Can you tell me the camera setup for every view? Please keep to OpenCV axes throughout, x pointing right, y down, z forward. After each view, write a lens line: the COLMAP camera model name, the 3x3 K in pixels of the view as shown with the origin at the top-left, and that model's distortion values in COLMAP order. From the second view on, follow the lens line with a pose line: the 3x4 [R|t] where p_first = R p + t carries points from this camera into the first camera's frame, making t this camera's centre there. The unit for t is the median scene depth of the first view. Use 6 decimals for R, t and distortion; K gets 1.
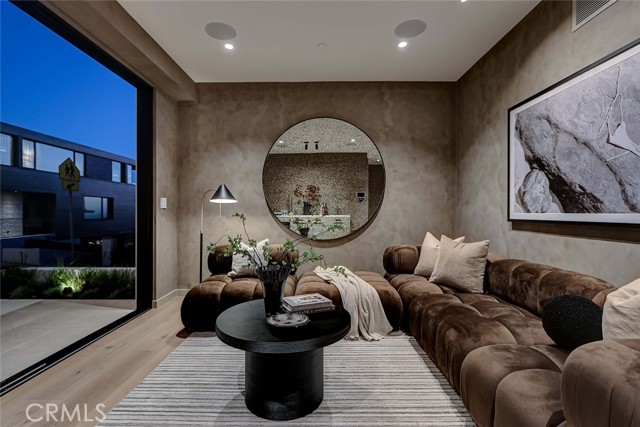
lens RADIAL K [[308.3, 0, 332.1], [0, 308.3, 213.0], [0, 0, 1]] dist [0.012597, 0.000098]
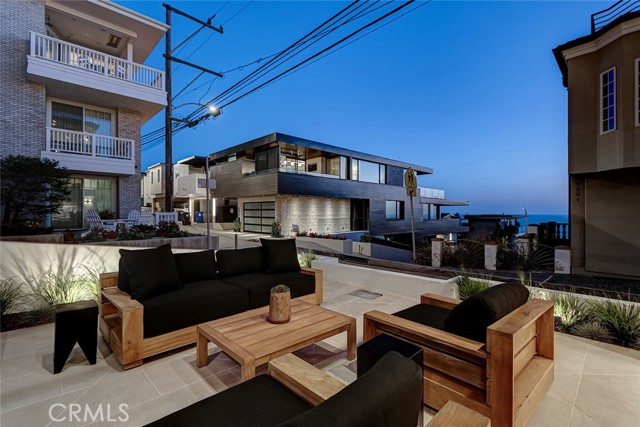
lens RADIAL K [[308.3, 0, 325.4], [0, 308.3, 213.2], [0, 0, 1]] dist [0.012597, 0.000098]
pose [[0.704680, 0.004839, -0.709509, -0.524218], [-0.005420, 0.999984, 0.001438, -0.021560], [0.709504, 0.002832, 0.704695, -0.004927]]
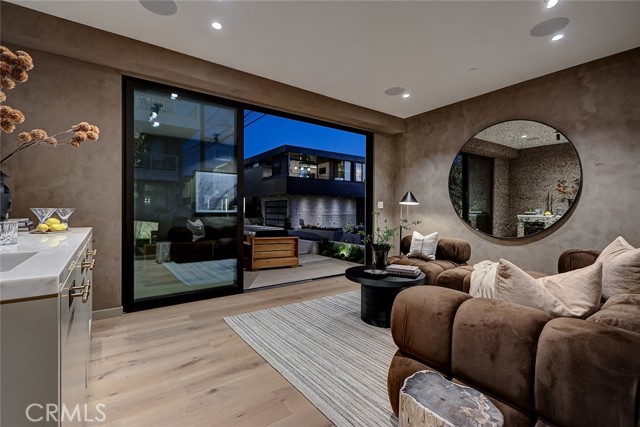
lens RADIAL K [[308.3, 0, 324.4], [0, 308.3, 211.8], [0, 0, 1]] dist [0.012597, 0.000098]
pose [[0.603737, 0.006528, -0.797157, 0.446327], [-0.006383, 0.999974, 0.003355, -0.001855], [0.797158, 0.003063, 0.603763, -0.127231]]
